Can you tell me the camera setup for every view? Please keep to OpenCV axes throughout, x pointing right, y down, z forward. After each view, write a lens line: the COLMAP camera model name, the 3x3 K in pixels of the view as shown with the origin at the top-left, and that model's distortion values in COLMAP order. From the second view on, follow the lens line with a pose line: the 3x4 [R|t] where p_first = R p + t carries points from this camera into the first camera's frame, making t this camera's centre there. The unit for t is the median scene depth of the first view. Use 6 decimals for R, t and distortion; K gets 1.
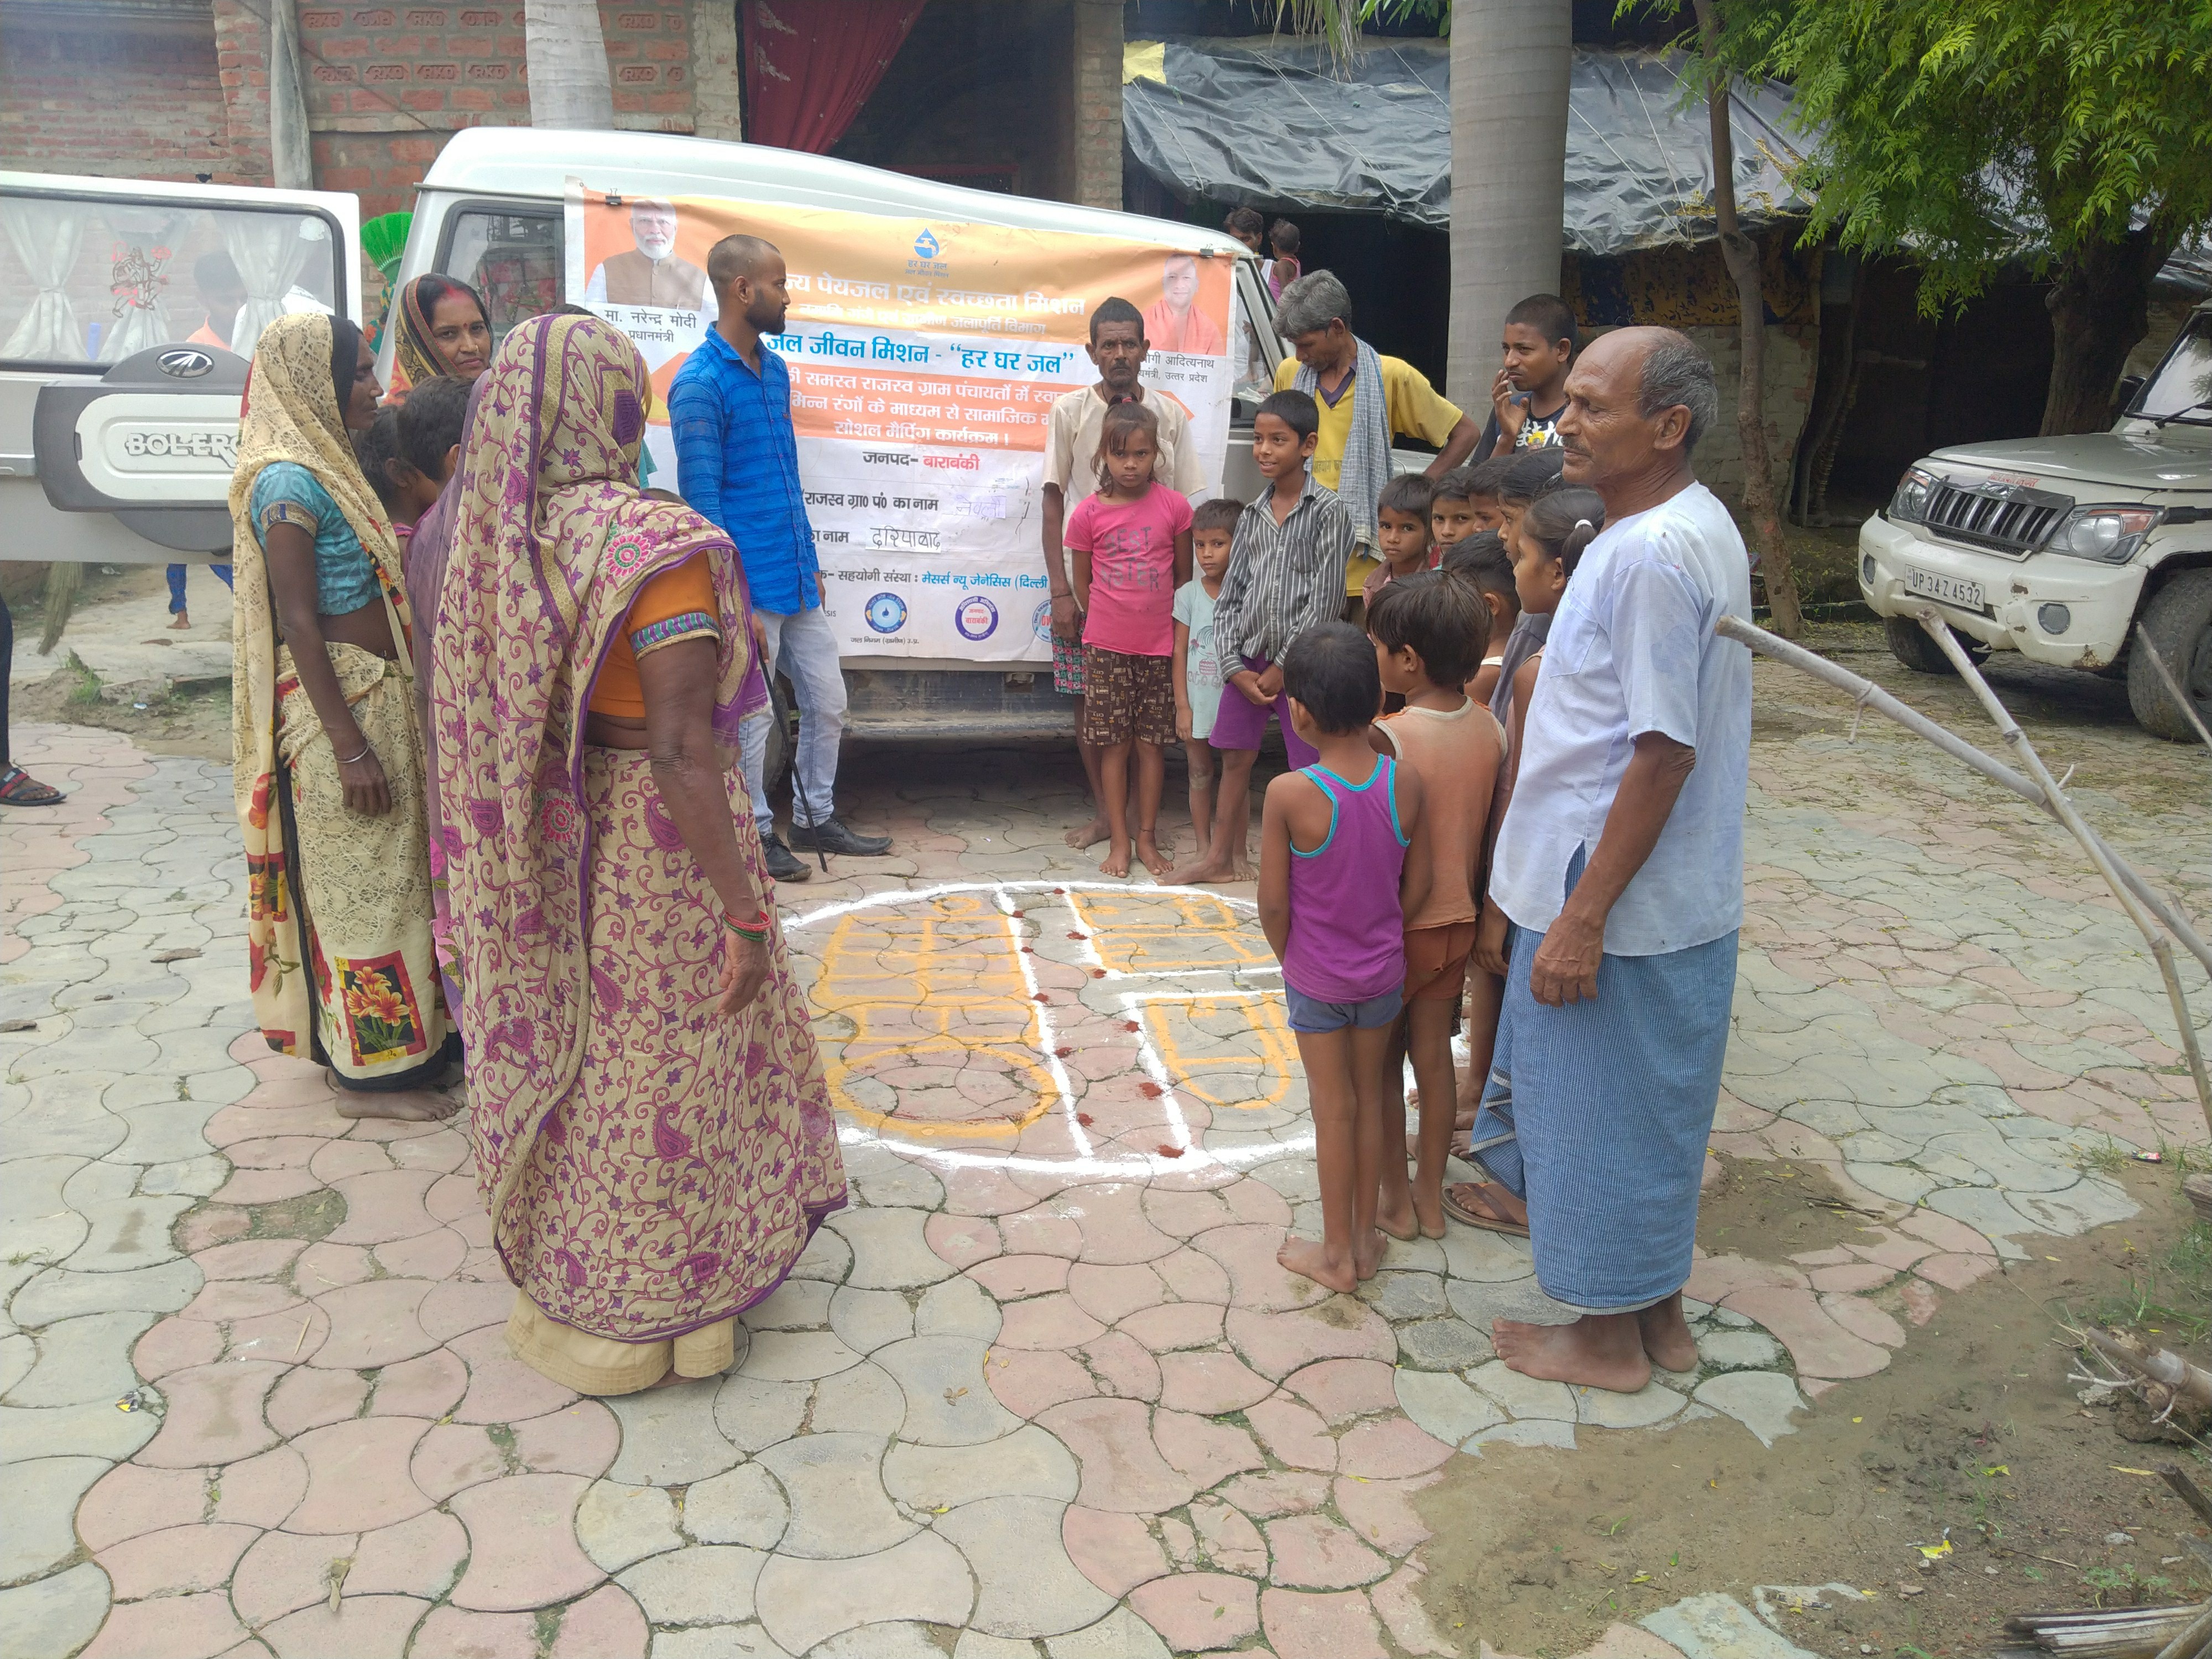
lens RADIAL K [[1849.3, 0, 1210.4], [0, 1849.3, 894.0], [0, 0, 1]] dist [0.113972, -0.104053]
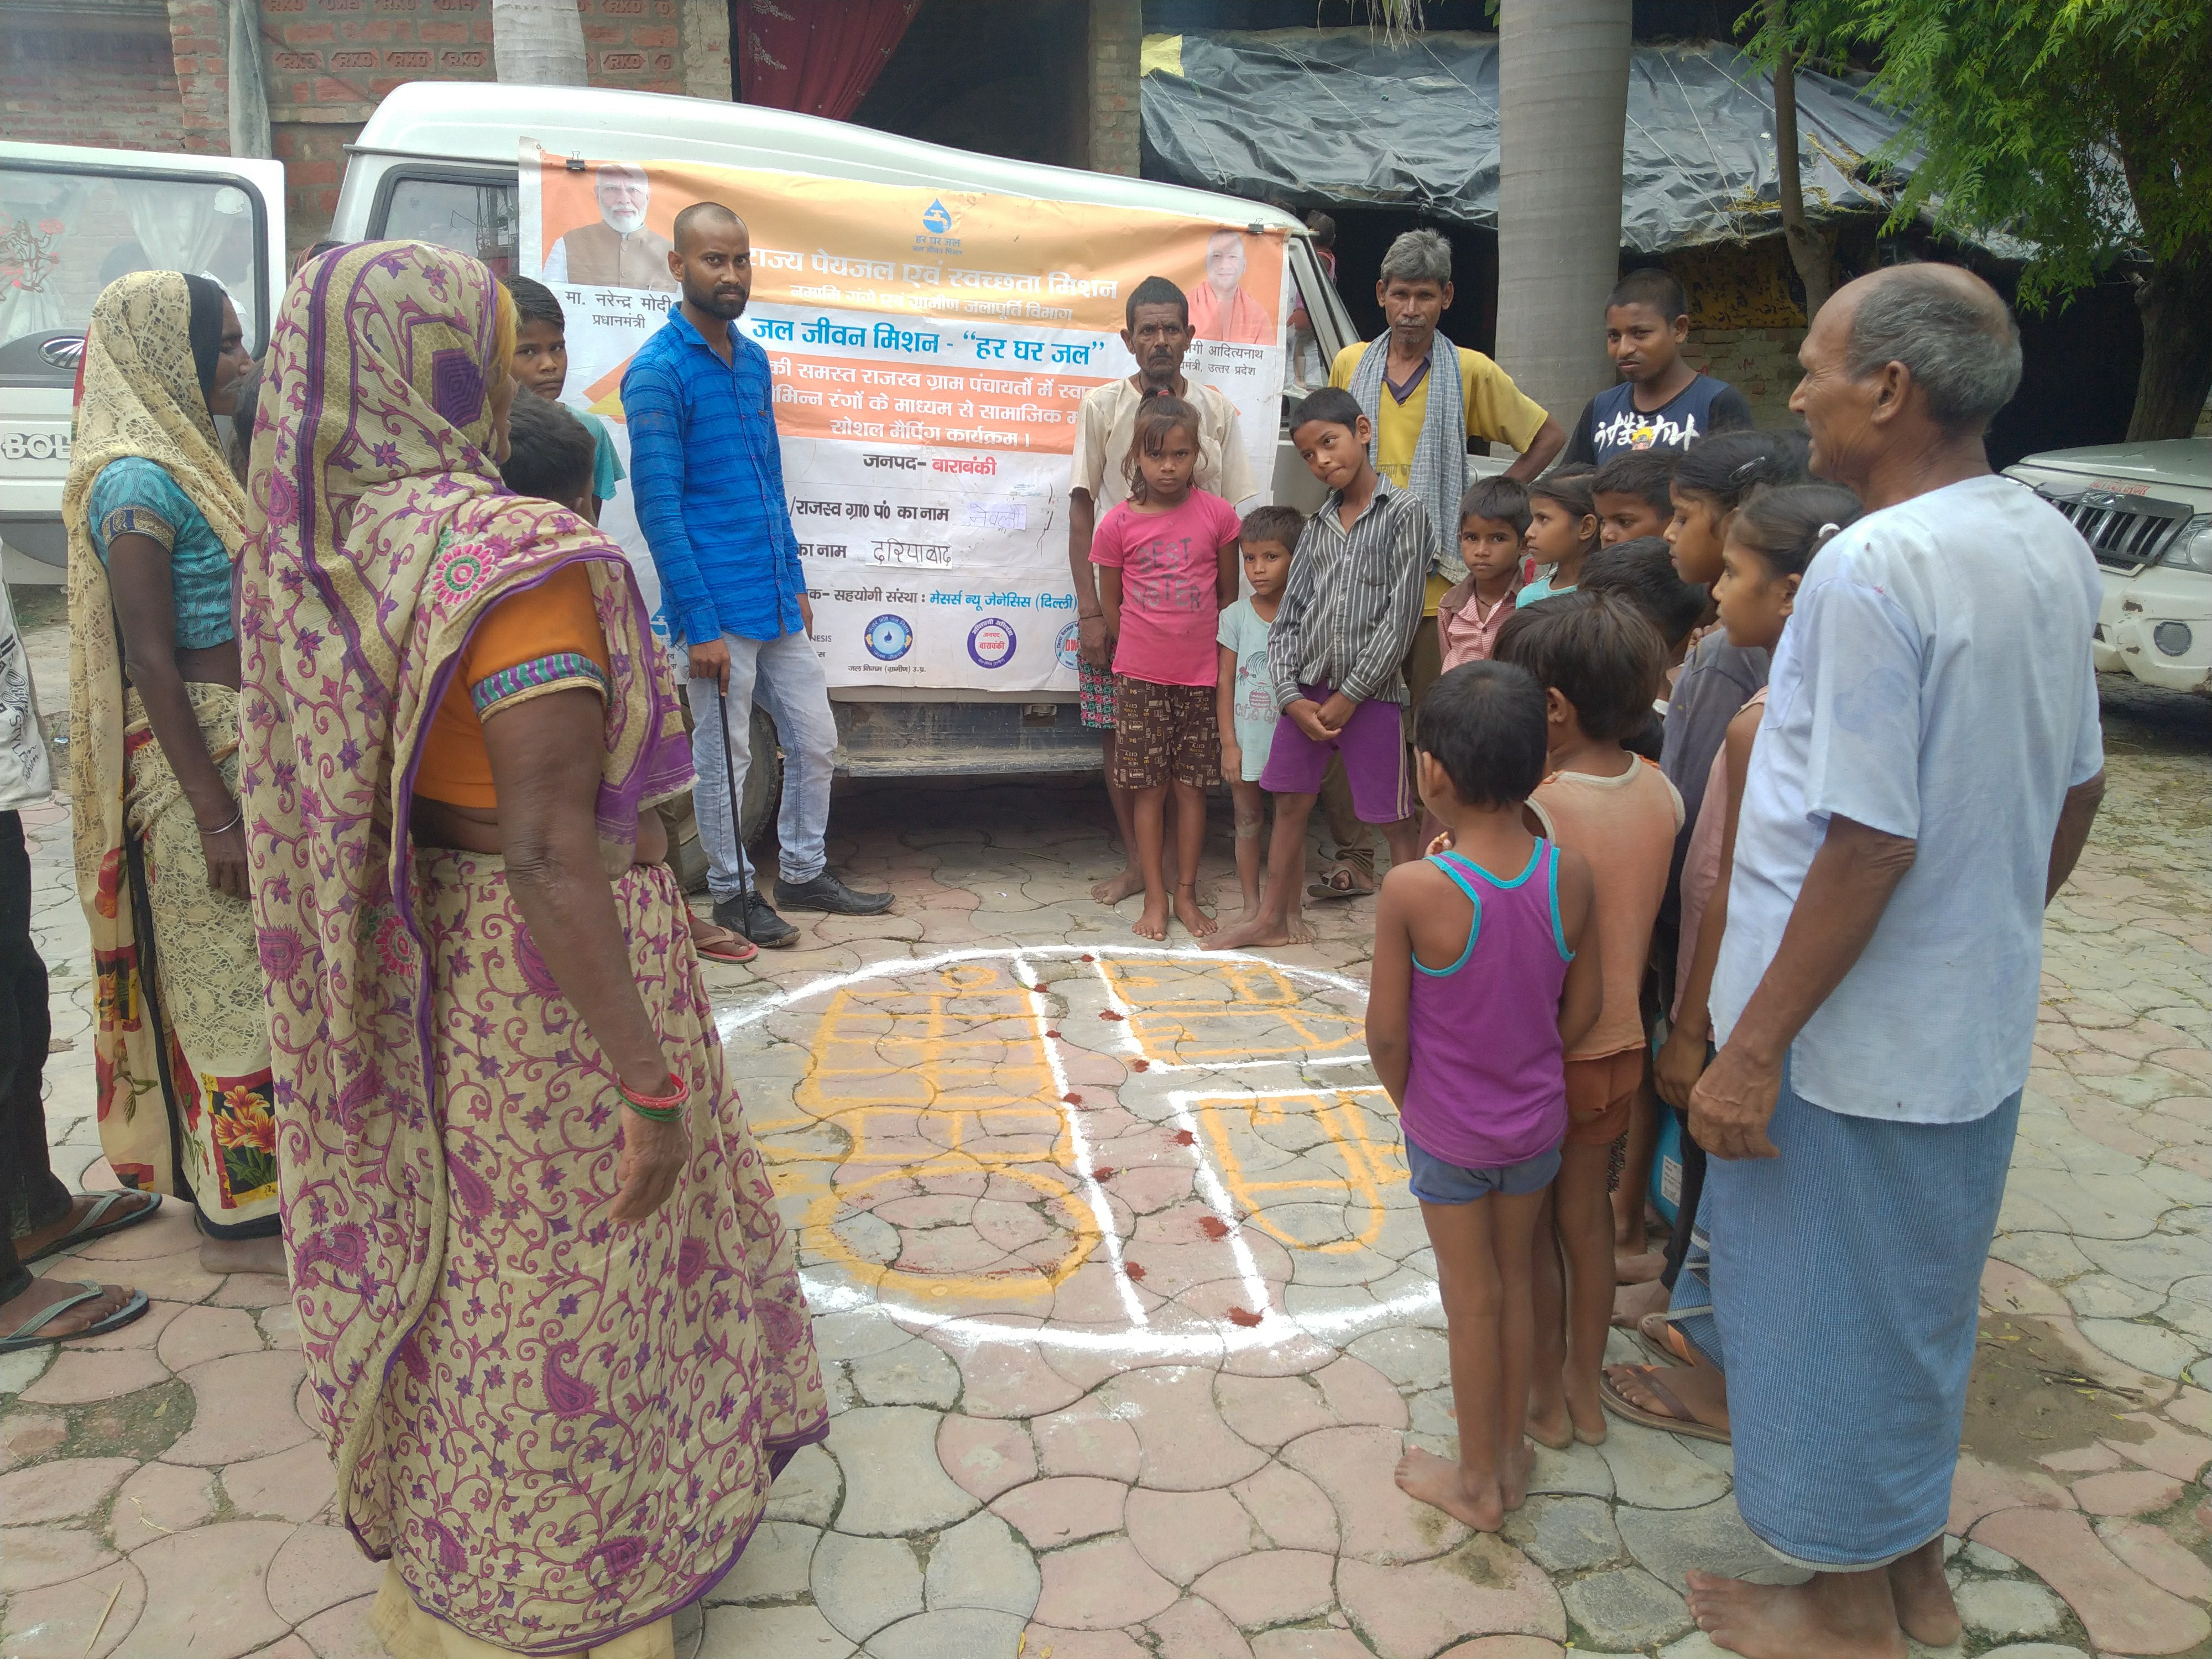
lens RADIAL K [[1670.5, 0, 1174.8], [0, 1670.5, 827.7], [0, 0, 1]] dist [0.098557, -0.072222]
pose [[0.999998, -0.001740, 0.000245, -0.041750], [0.001746, 0.999604, -0.028079, -0.040878], [-0.000196, 0.028080, 0.999606, 0.222718]]
